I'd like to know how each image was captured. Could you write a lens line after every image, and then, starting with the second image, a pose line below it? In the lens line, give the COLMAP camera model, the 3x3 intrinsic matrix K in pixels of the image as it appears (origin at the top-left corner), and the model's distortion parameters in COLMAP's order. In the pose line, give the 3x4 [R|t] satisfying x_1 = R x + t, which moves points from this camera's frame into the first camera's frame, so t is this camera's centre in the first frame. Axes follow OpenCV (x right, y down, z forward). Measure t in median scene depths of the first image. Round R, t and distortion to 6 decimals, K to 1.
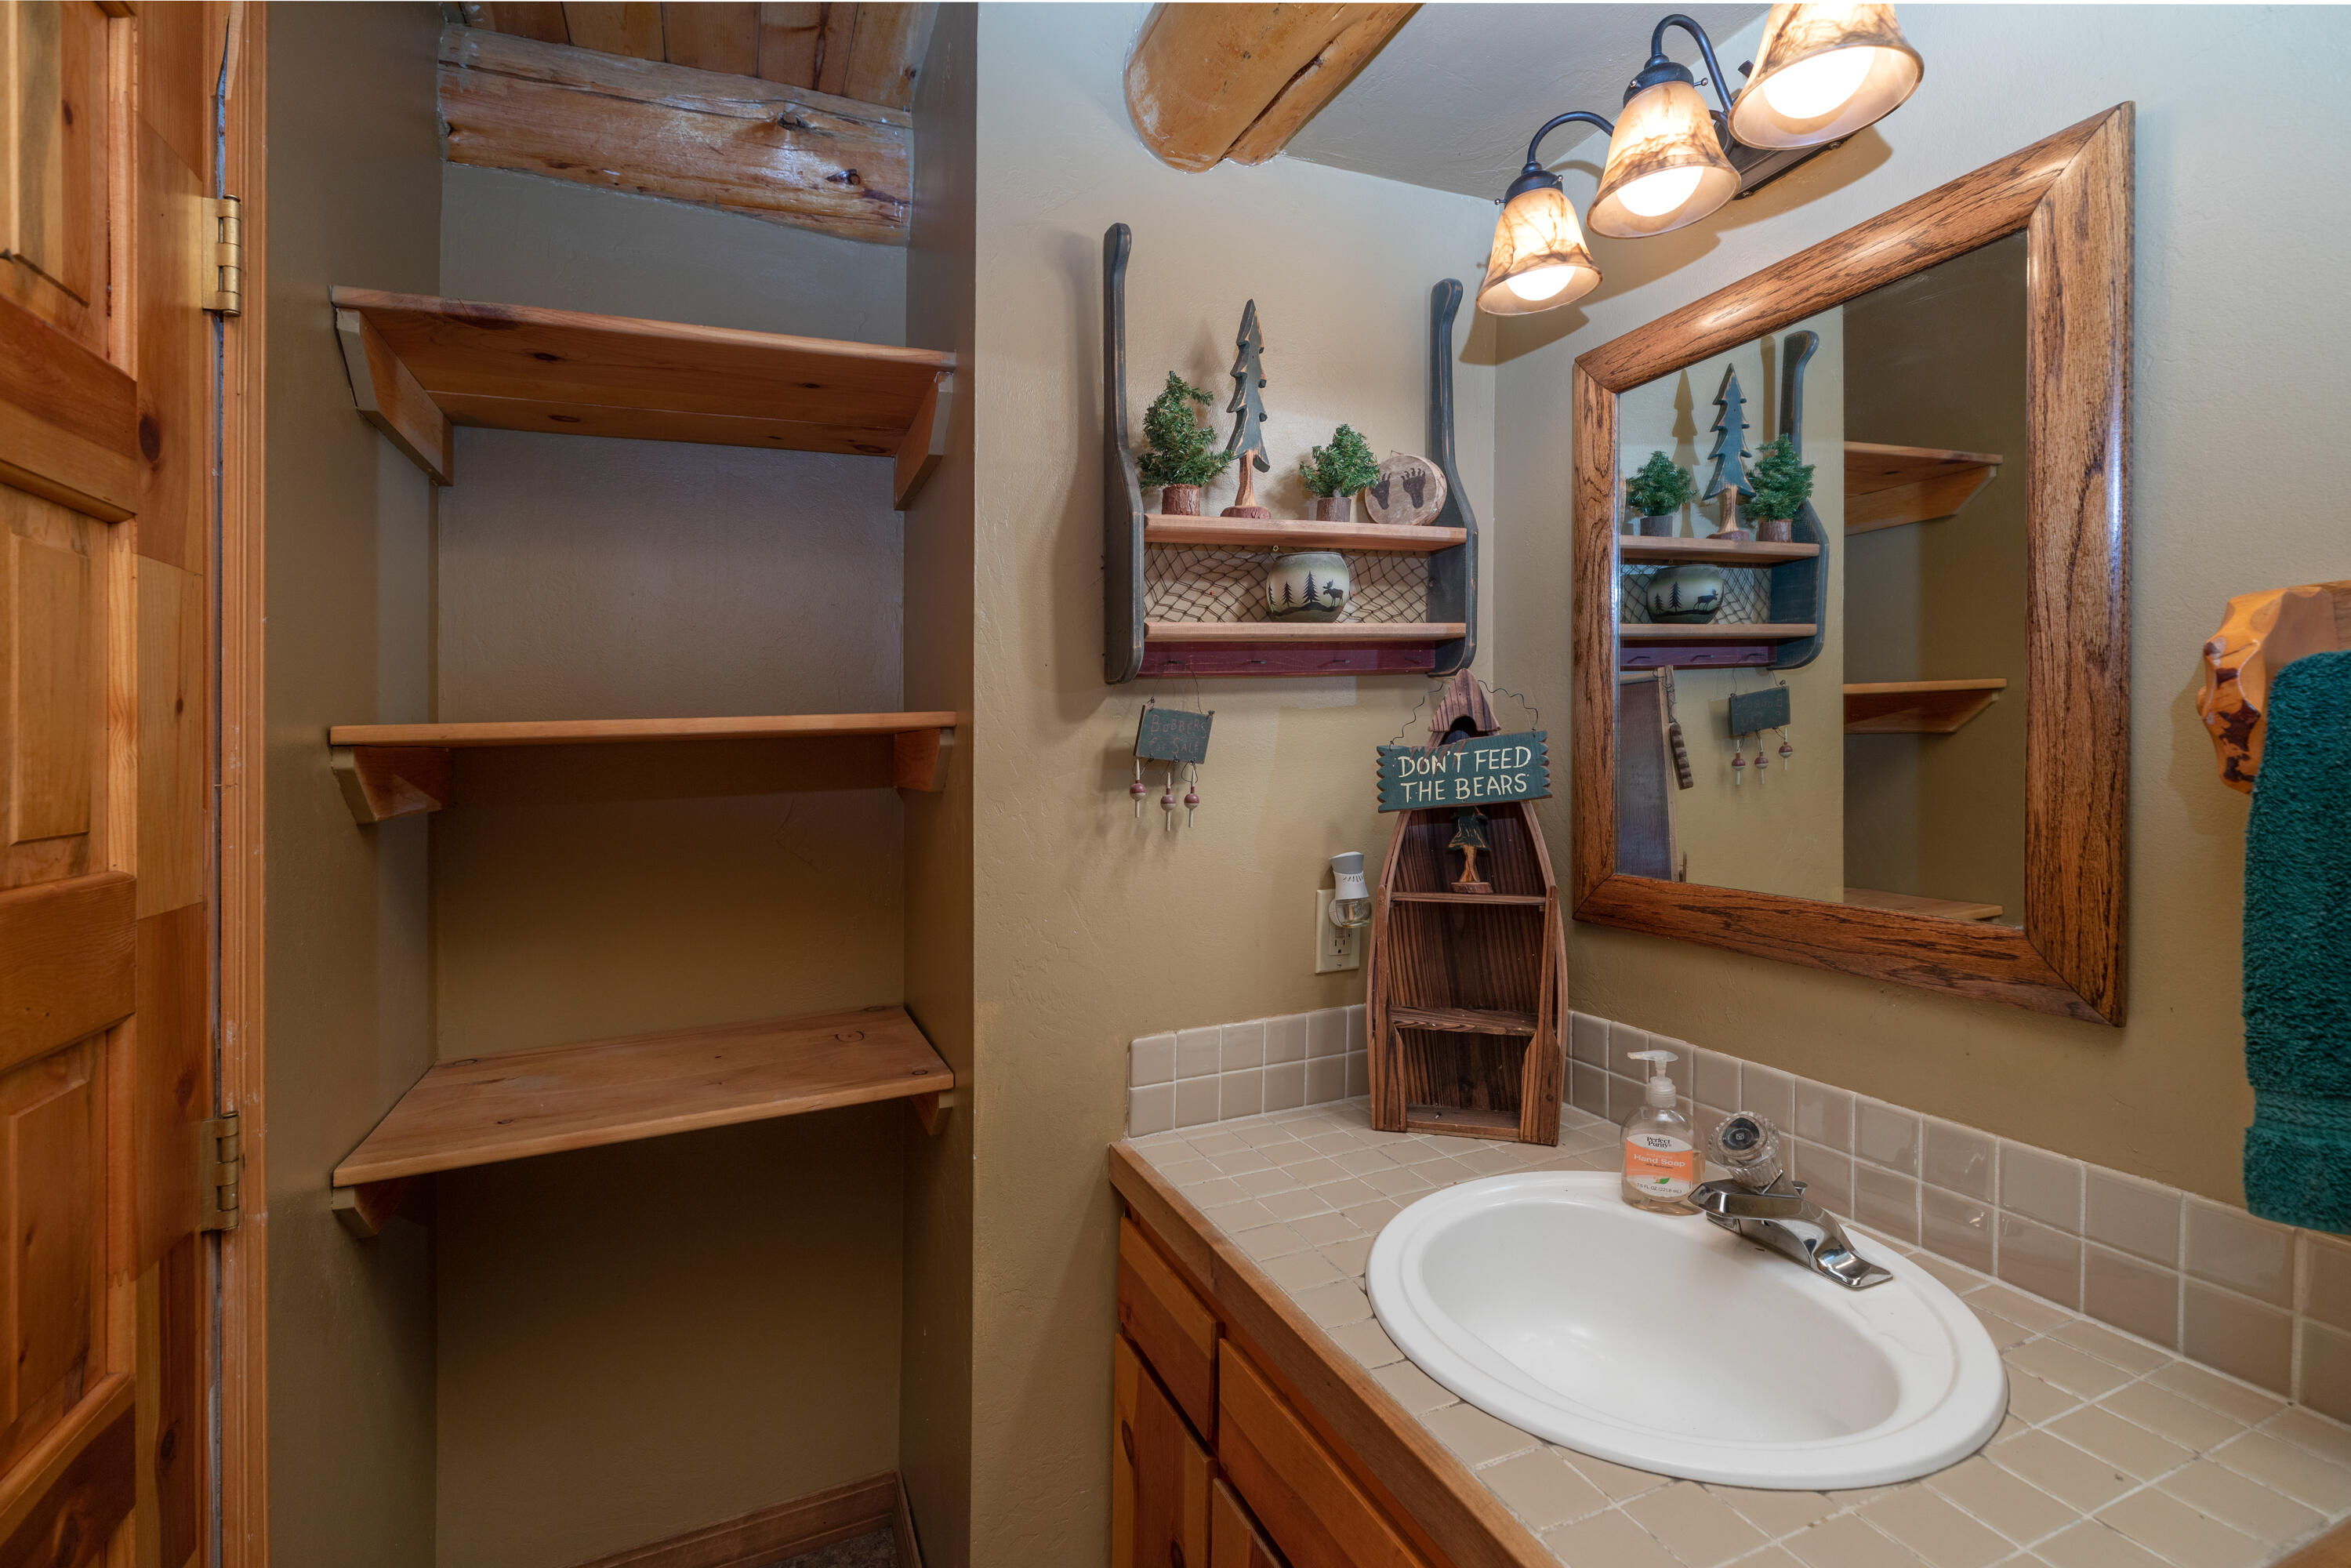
lens RADIAL K [[1056.2, 0, 1177.4], [0, 1056.2, 696.6], [0, 0, 1]] dist [-0.000559, -0.000226]
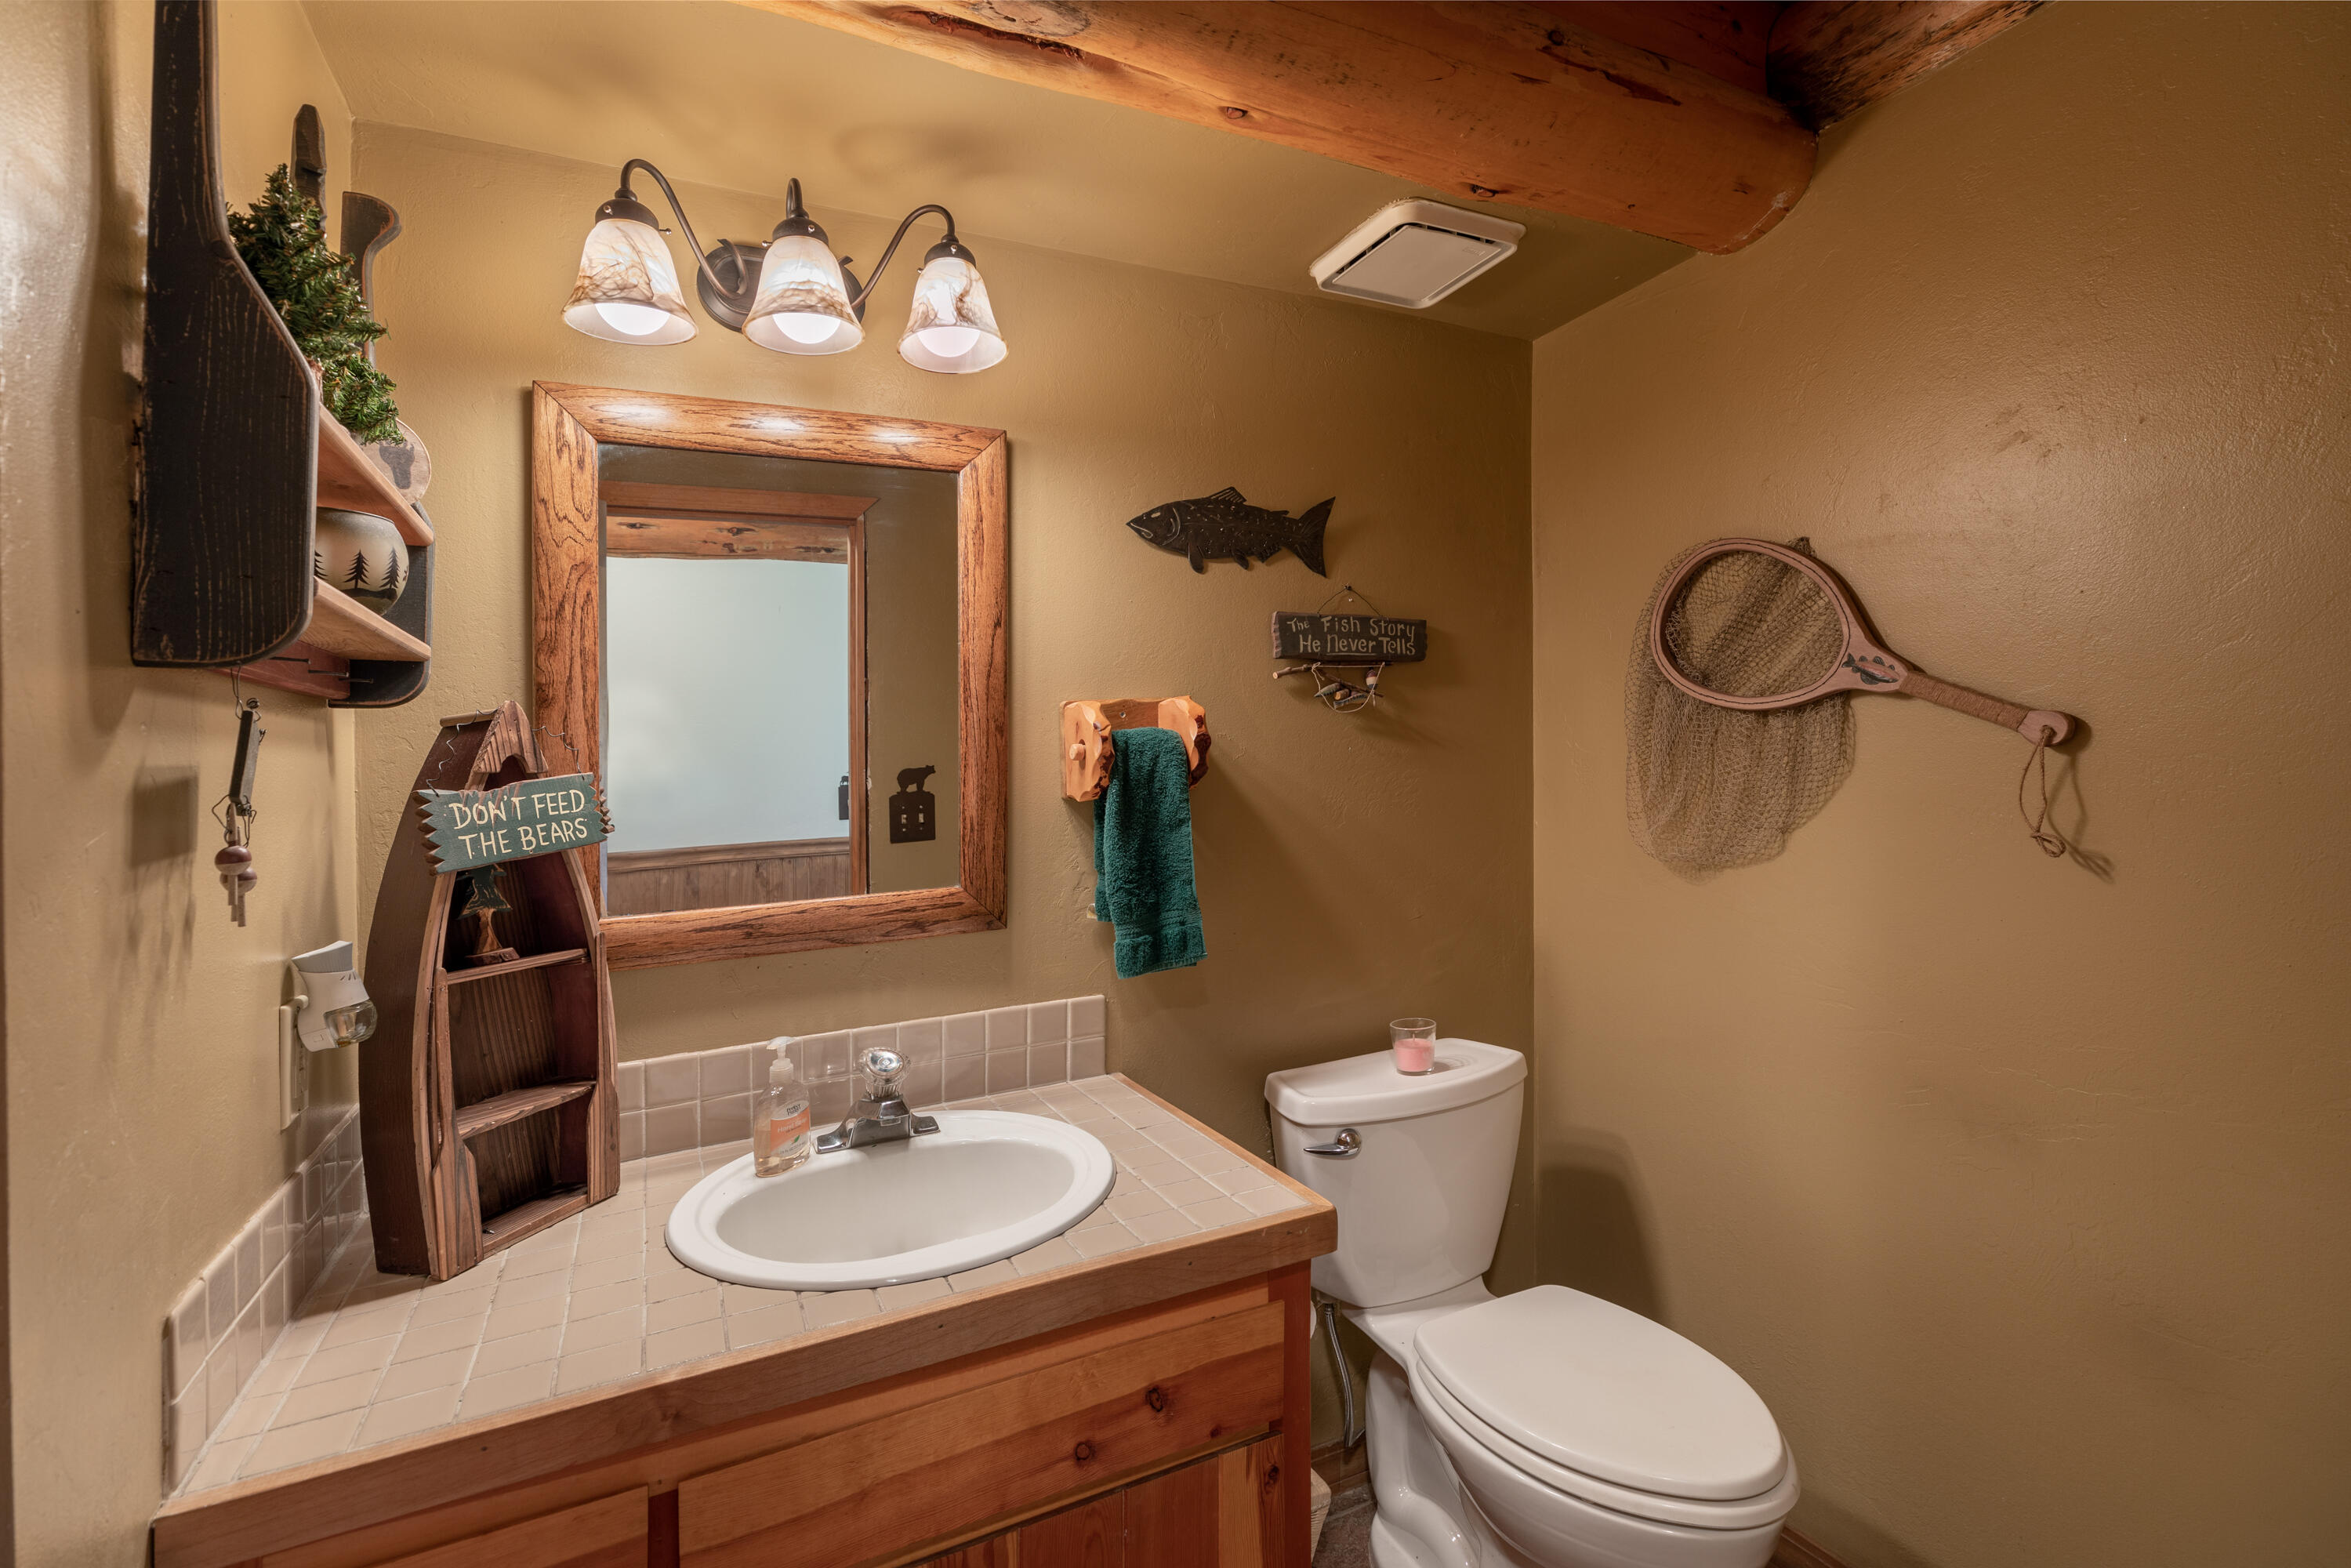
lens RADIAL K [[1079.4, 0, 1172.6], [0, 1079.4, 808.7], [0, 0, 1]] dist [0.000190, -0.000068]
pose [[-0.049507, -0.005129, 0.998761, -0.646696], [0.000767, 0.999986, 0.005173, 0.058484], [-0.998773, 0.001022, -0.049502, 0.510134]]
